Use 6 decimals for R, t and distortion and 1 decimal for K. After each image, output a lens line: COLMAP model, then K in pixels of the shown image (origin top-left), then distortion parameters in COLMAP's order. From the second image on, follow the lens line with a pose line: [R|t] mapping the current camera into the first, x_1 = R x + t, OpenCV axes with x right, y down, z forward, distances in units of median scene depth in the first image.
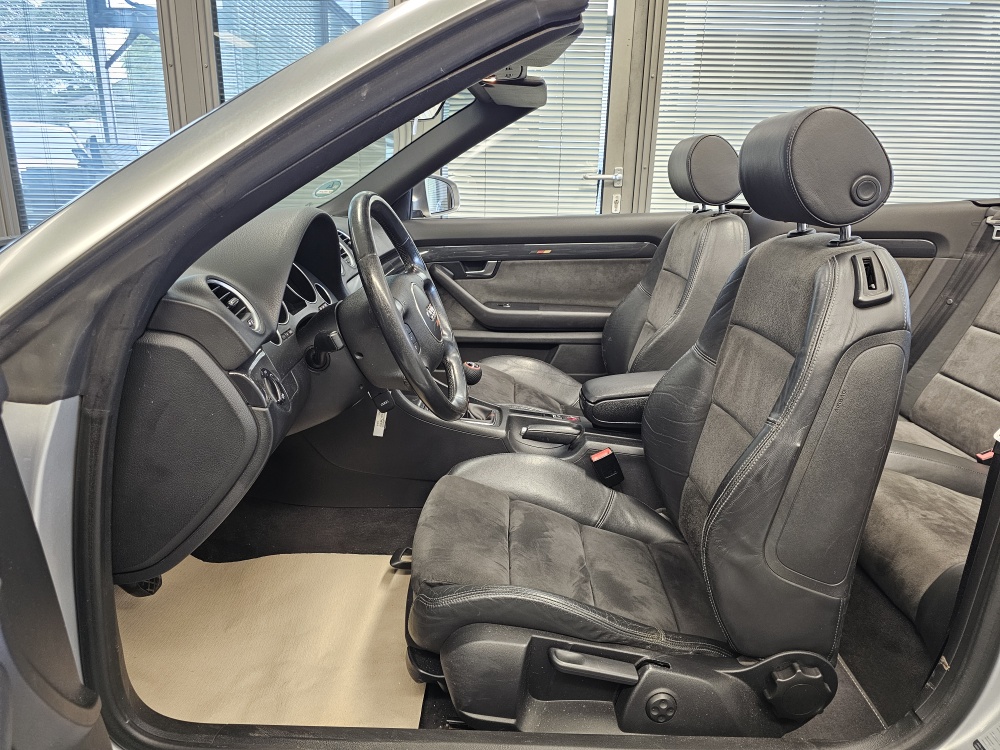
lens RADIAL K [[671.7, 0, 500.0], [0, 671.7, 375.0], [0, 0, 1]] dist [0.069777, -0.075469]
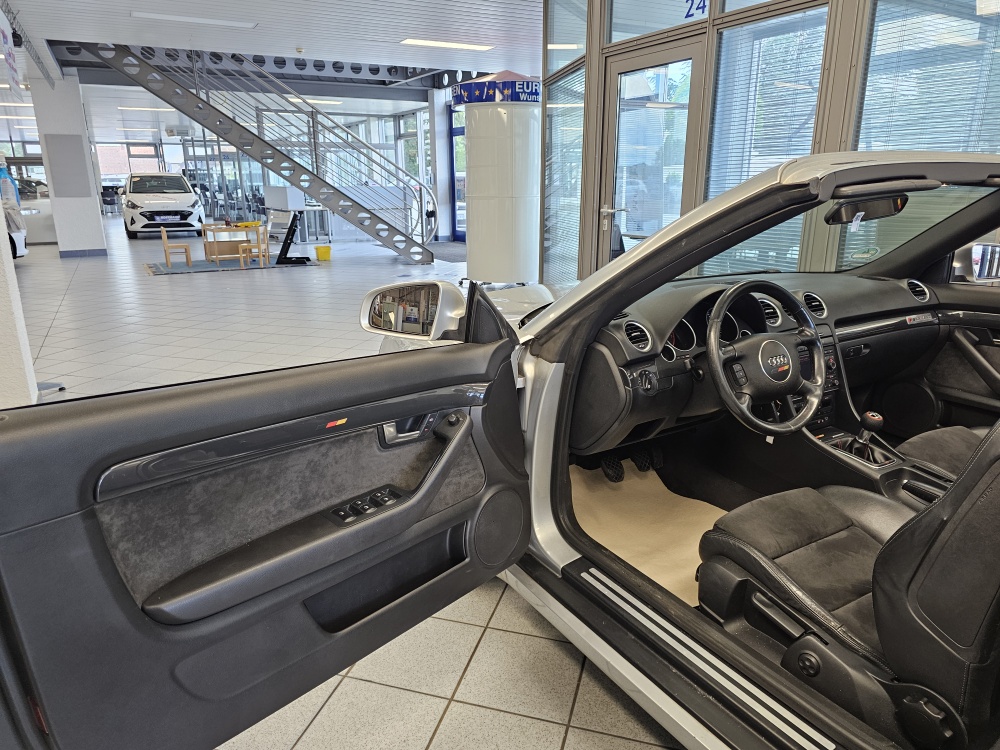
lens RADIAL K [[675.4, 0, 491.5], [0, 675.4, 388.4], [0, 0, 1]] dist [0.036699, -0.039809]
pose [[0.518270, 0.226466, -0.824687, 0.425540], [-0.223747, 0.966620, 0.124829, -0.042376], [0.825429, 0.119826, 0.551642, -0.176109]]
